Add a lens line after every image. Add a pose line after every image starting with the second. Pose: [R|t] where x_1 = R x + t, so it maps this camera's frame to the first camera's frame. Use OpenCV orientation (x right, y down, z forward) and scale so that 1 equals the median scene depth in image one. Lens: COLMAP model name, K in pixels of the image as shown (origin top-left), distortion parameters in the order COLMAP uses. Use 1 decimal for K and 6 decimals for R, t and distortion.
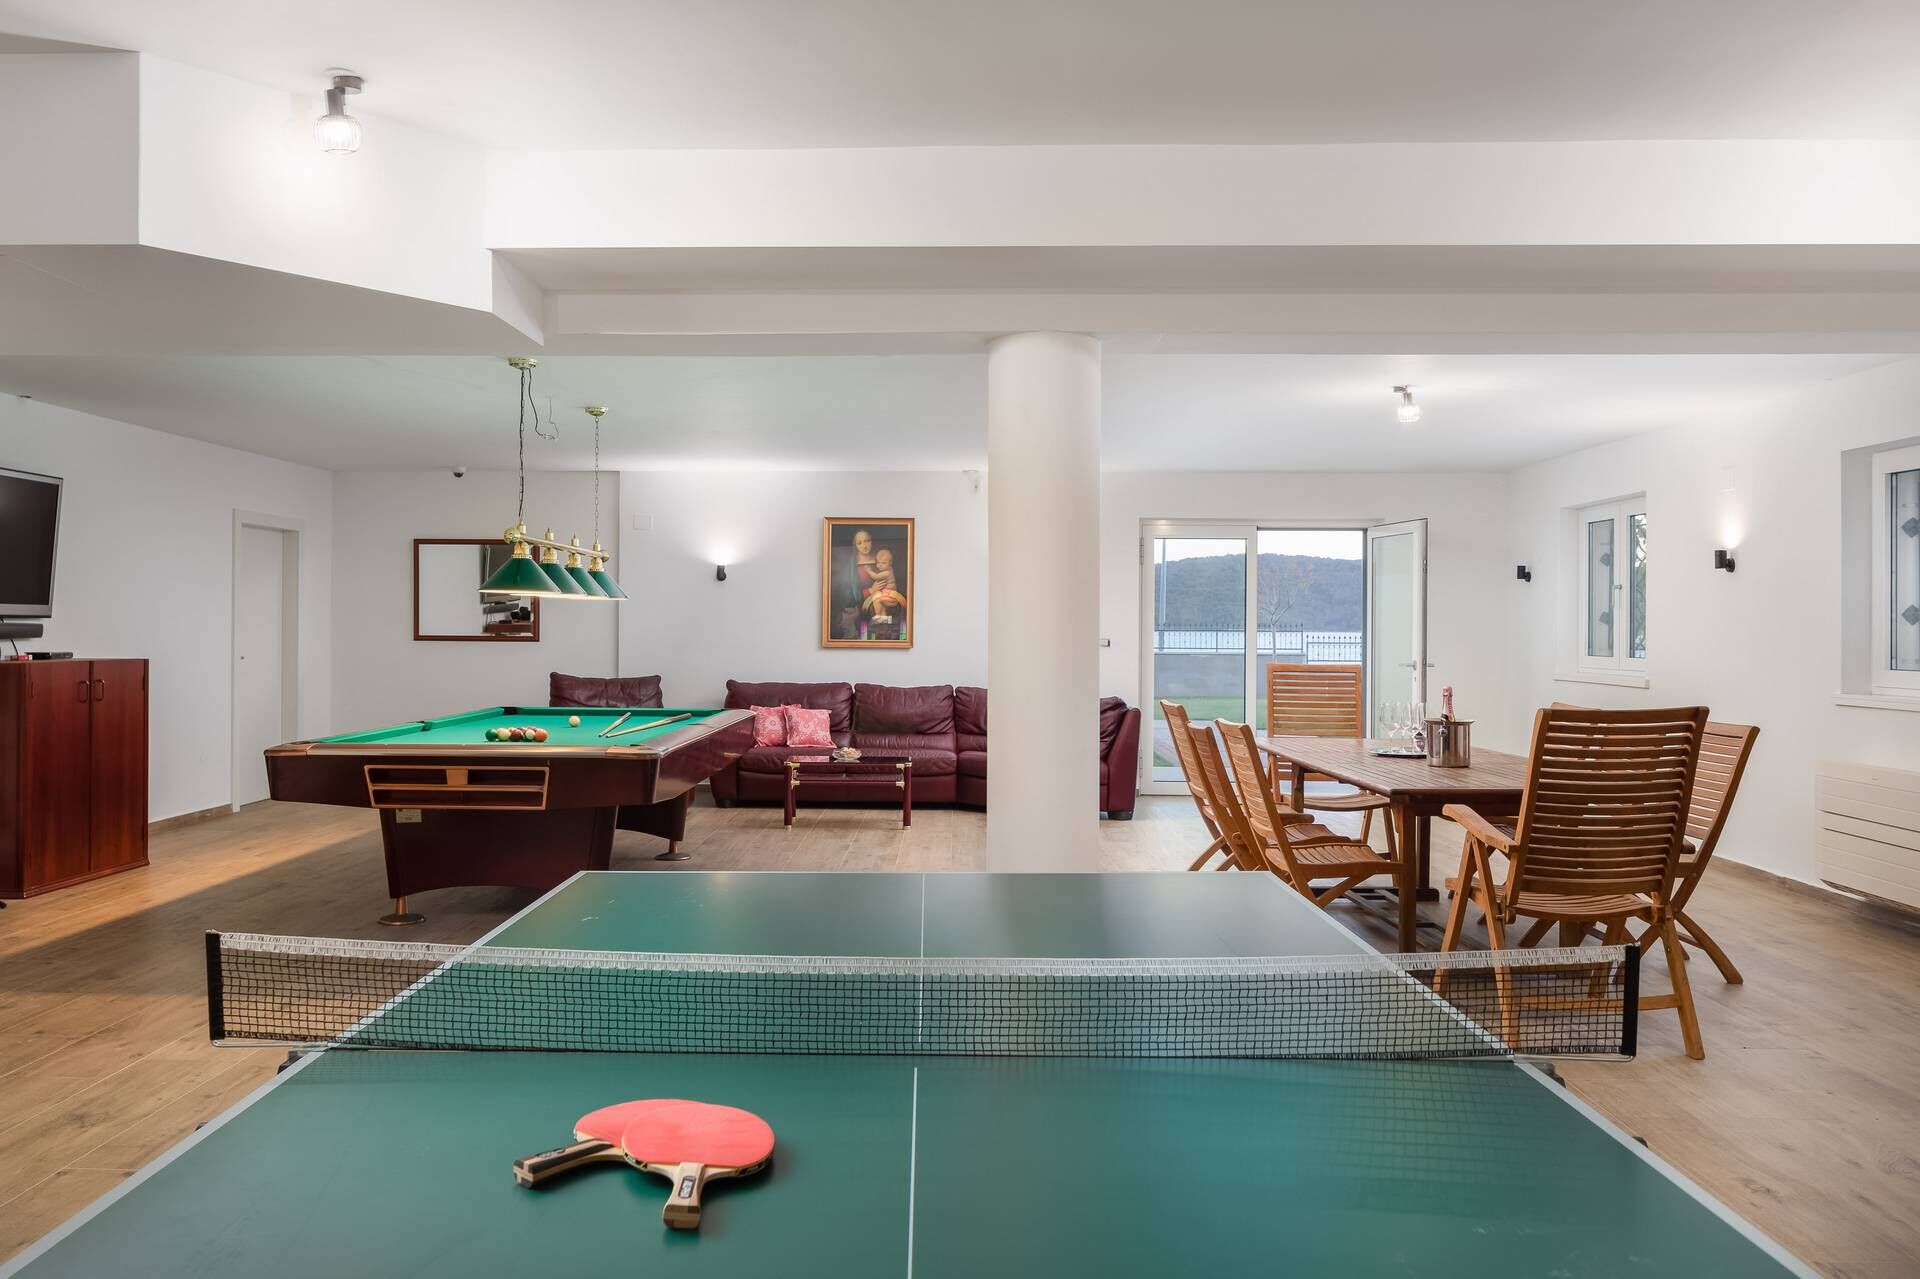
lens RADIAL K [[1358.2, 0, 960.0], [0, 1358.2, 639.5], [0, 0, 1]] dist [-0.002893, -0.000498]
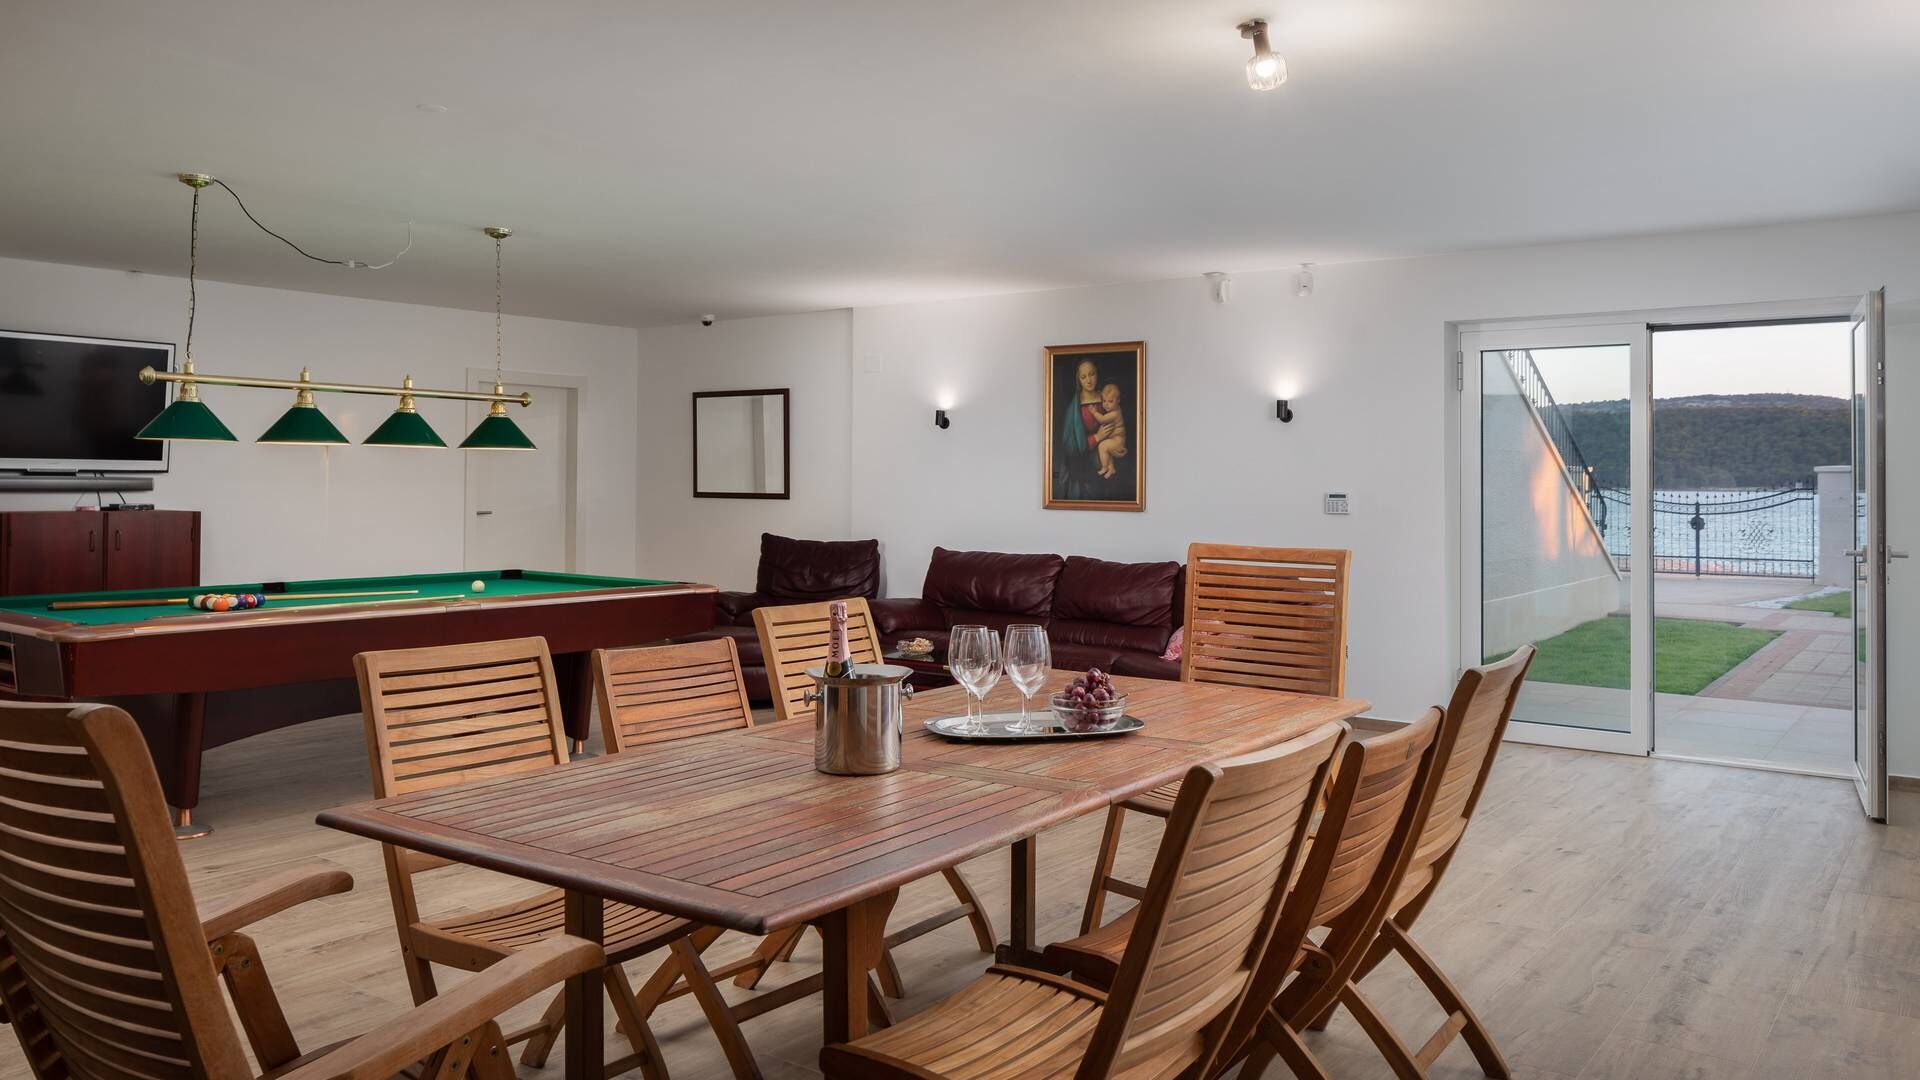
lens RADIAL K [[1396.2, 0, 957.0], [0, 1396.2, 467.9], [0, 0, 1]] dist [-0.000247, 0.000147]
pose [[0.817566, -0.004928, -0.575814, 0.336178], [-0.008633, 0.999746, -0.020814, -0.001207], [0.575771, 0.021987, 0.817316, 0.307034]]
